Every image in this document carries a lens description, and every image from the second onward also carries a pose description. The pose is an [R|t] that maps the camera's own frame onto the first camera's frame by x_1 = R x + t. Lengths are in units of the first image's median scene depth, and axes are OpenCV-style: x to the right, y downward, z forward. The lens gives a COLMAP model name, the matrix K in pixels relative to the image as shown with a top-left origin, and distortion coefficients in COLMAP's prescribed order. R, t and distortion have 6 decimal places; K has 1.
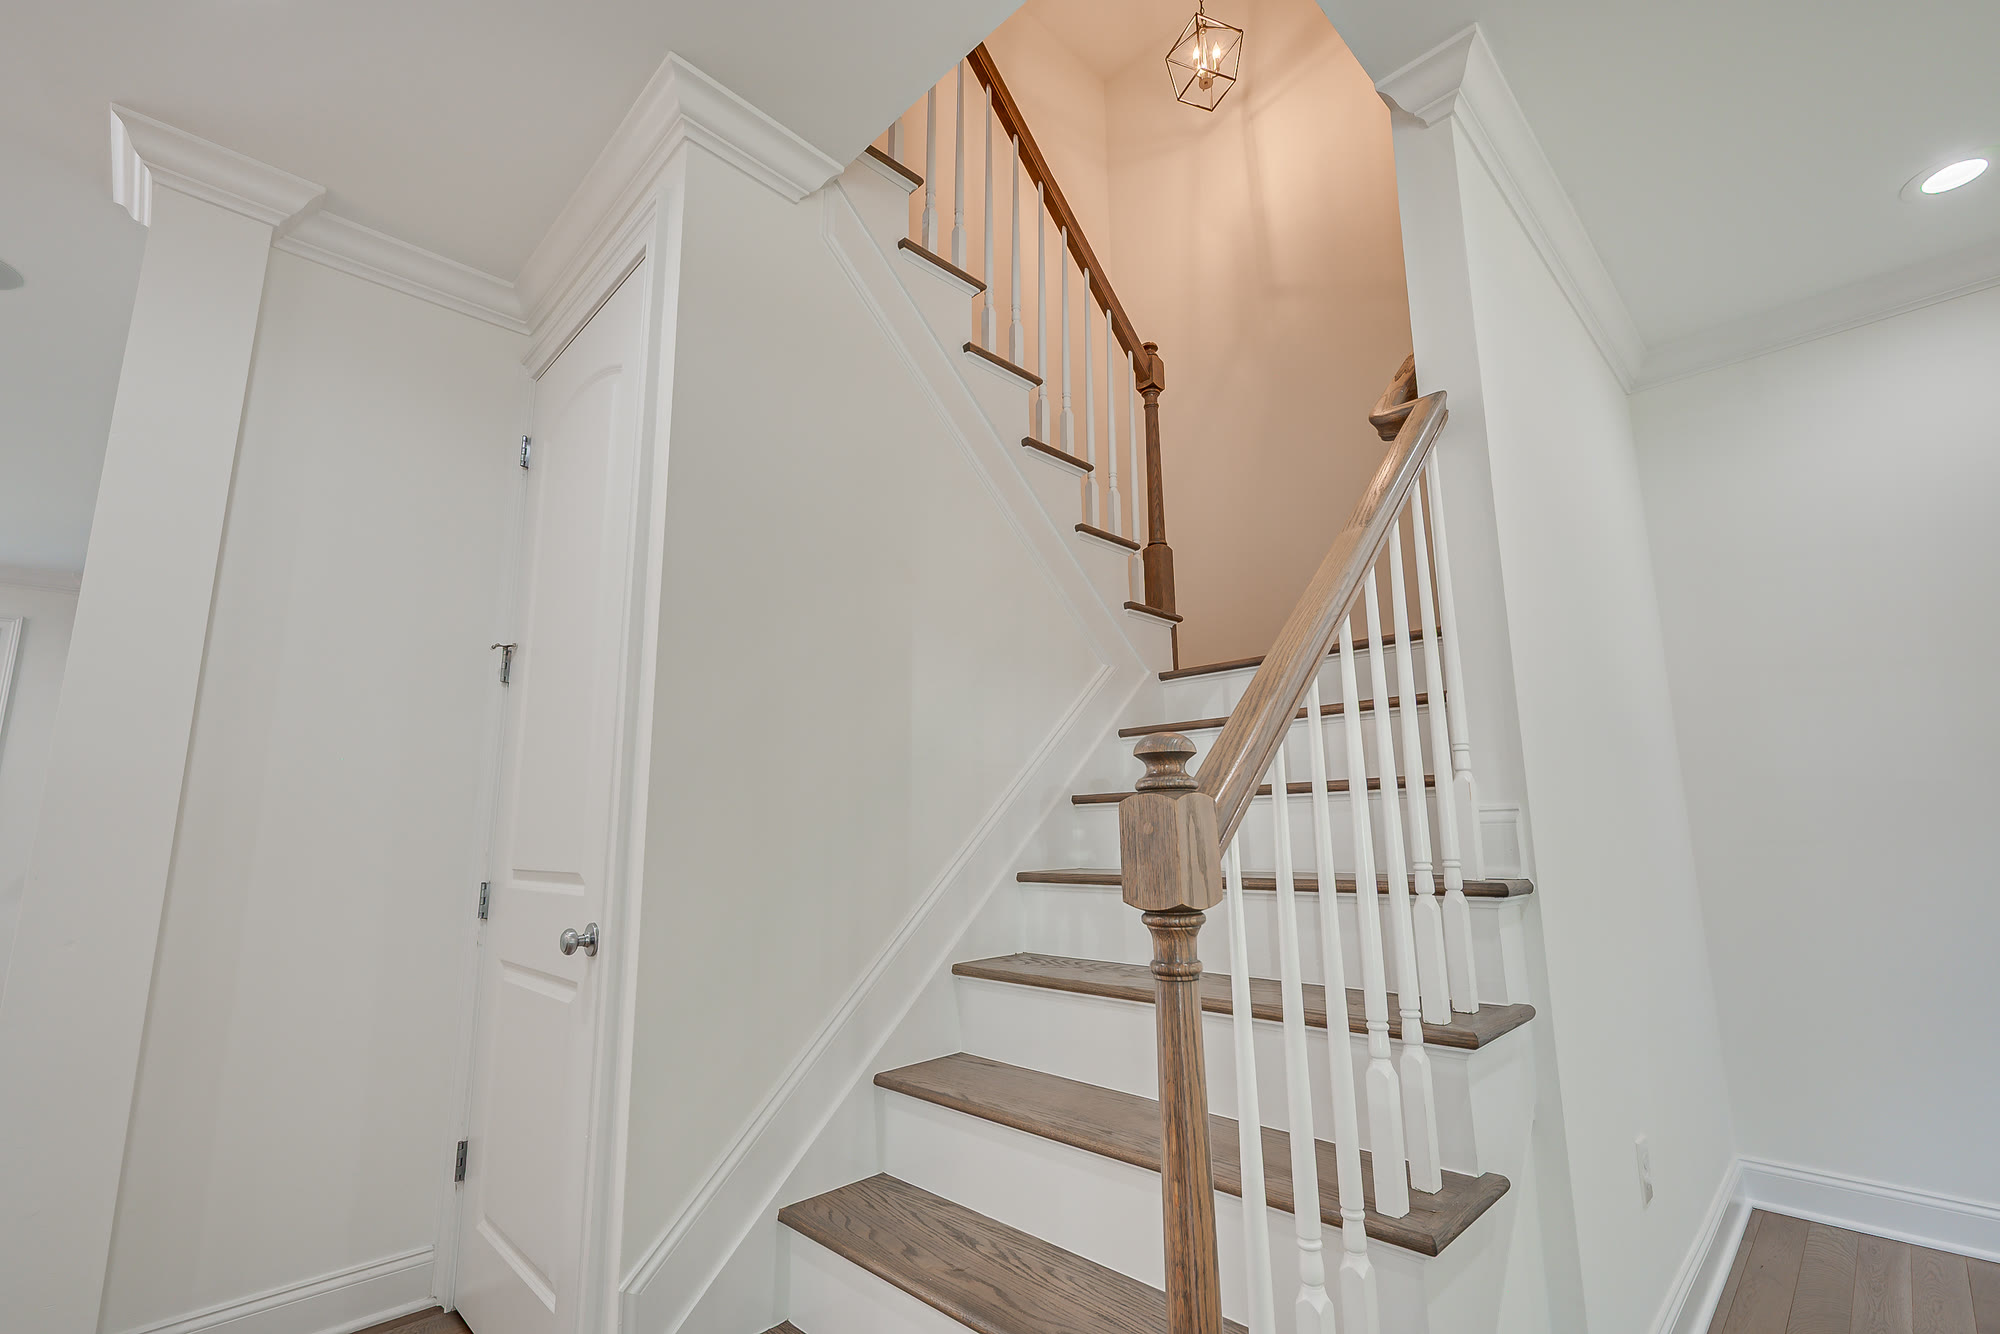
lens RADIAL K [[892.8, 0, 1000.7], [0, 892.8, 679.5], [0, 0, 1]] dist [-0.001276, -0.000271]
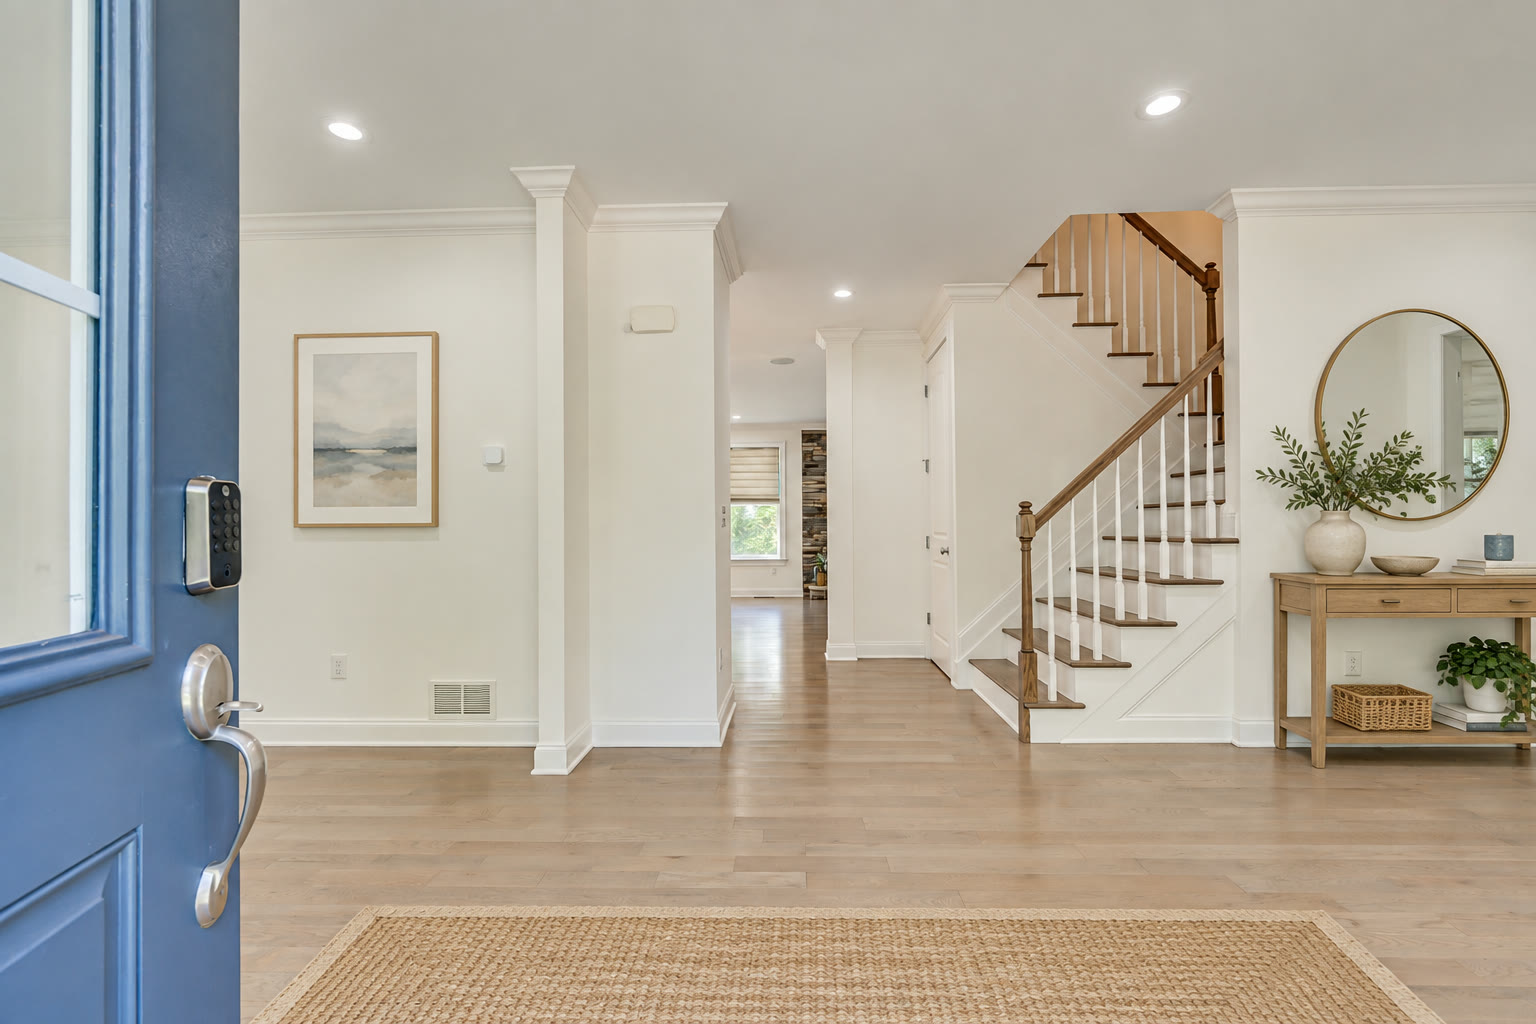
lens RADIAL K [[685.7, 0, 768.5], [0, 685.7, 521.6], [0, 0, 1]] dist [-0.001276, -0.000271]
pose [[0.678050, 0.002063, -0.735013, 0.854320], [0.130874, 0.983678, 0.123493, -0.203189], [0.723270, -0.179929, 0.666713, -1.053202]]
